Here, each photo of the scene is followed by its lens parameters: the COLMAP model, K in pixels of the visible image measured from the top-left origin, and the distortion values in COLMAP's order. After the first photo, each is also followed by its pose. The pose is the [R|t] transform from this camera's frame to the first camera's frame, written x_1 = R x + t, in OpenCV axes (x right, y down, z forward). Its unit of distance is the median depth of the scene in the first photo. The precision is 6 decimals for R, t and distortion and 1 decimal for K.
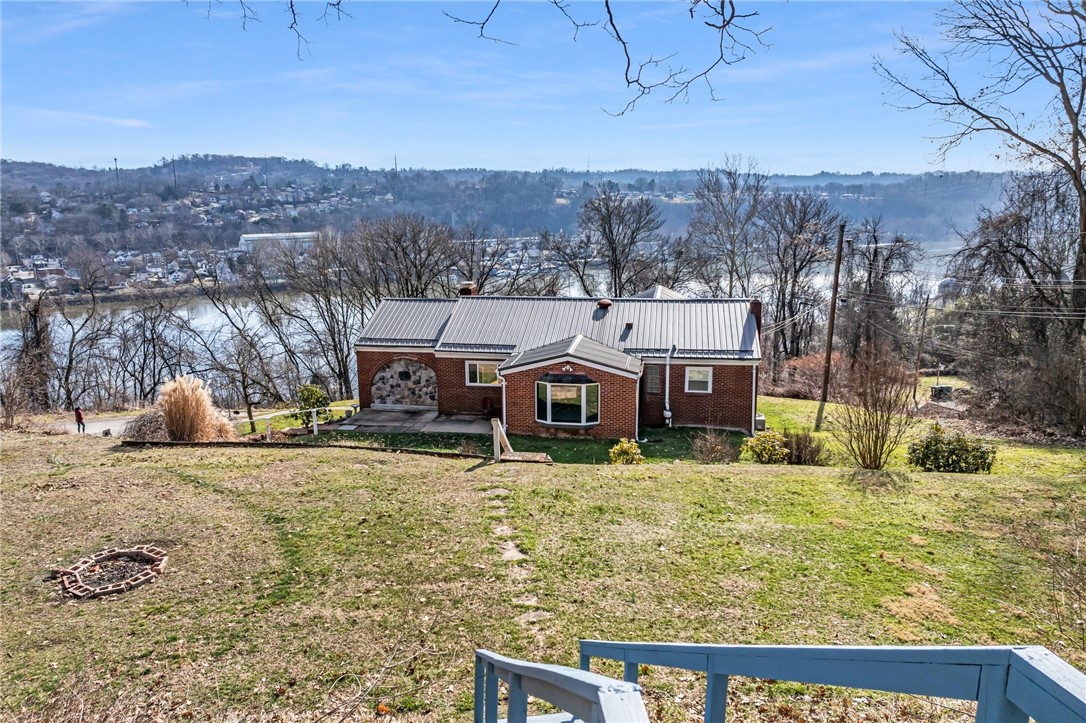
lens RADIAL K [[755.1, 0, 543.0], [0, 755.1, 361.5], [0, 0, 1]] dist [-0.034551, -0.002938]
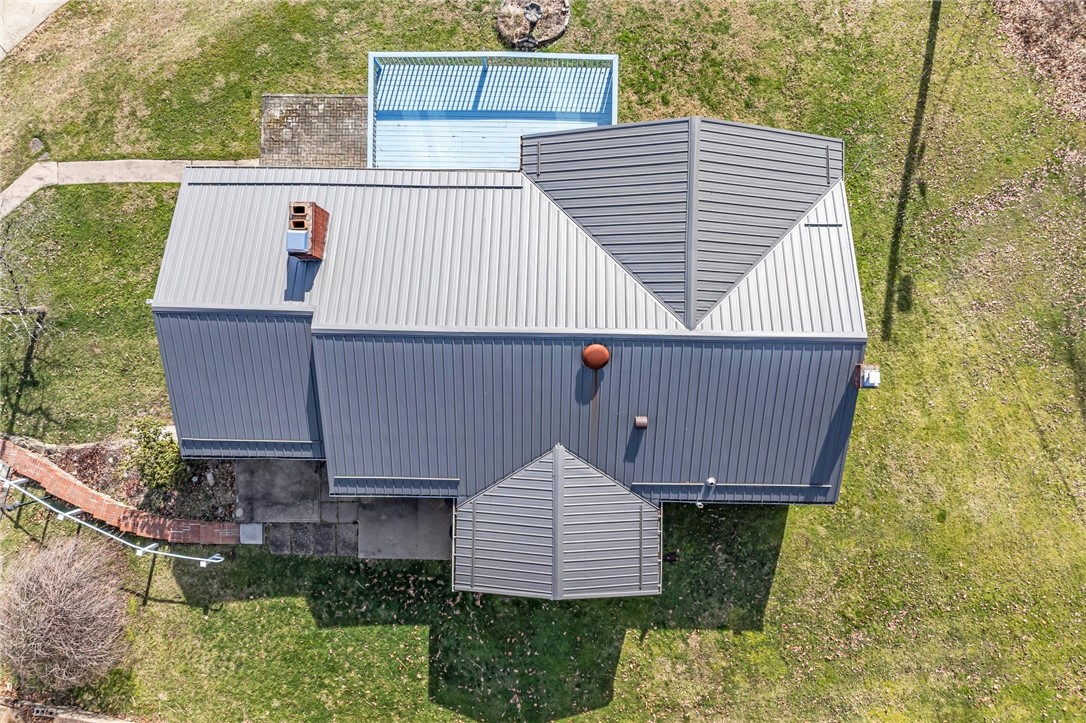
lens RADIAL K [[755.1, 0, 543.0], [0, 755.1, 361.5], [0, 0, 1]] dist [-0.034551, -0.002938]
pose [[0.987777, -0.155868, 0.001278, 0.043967], [0.032690, 0.215167, 0.976030, -0.606922], [-0.152407, -0.964058, 0.217633, 0.892773]]
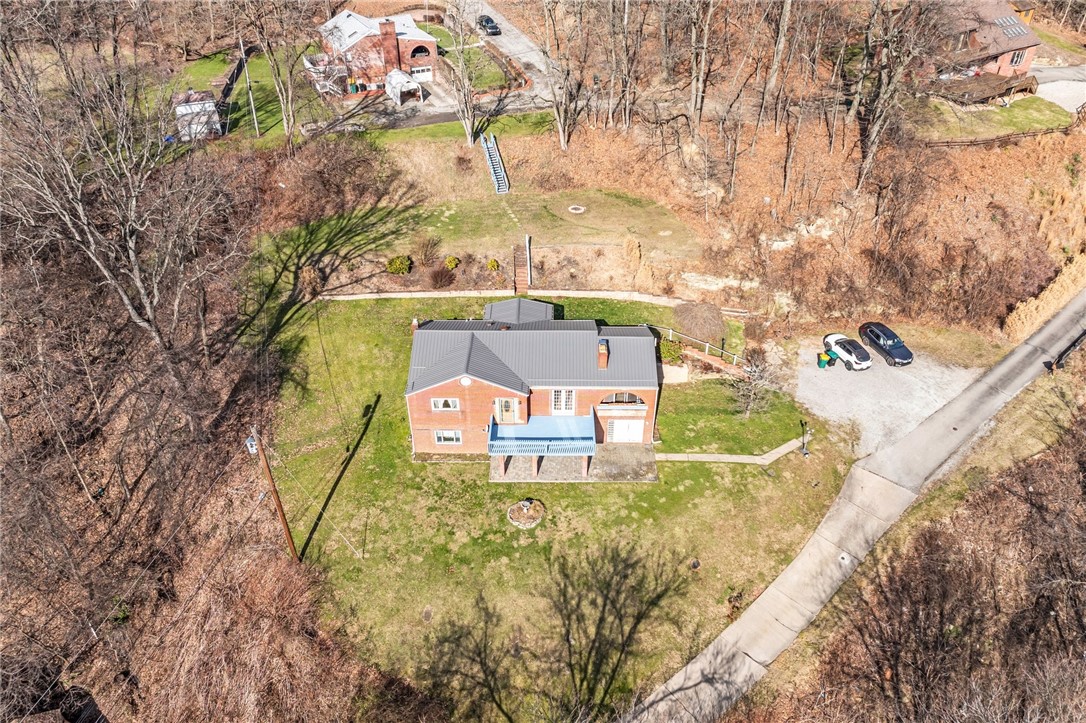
lens RADIAL K [[755.1, 0, 543.0], [0, 755.1, 361.5], [0, 0, 1]] dist [-0.034551, -0.002938]
pose [[-0.985772, 0.103604, -0.132365, 0.224049], [-0.034231, 0.647228, 0.761528, -1.278843], [0.164567, 0.755223, -0.634472, 2.118988]]
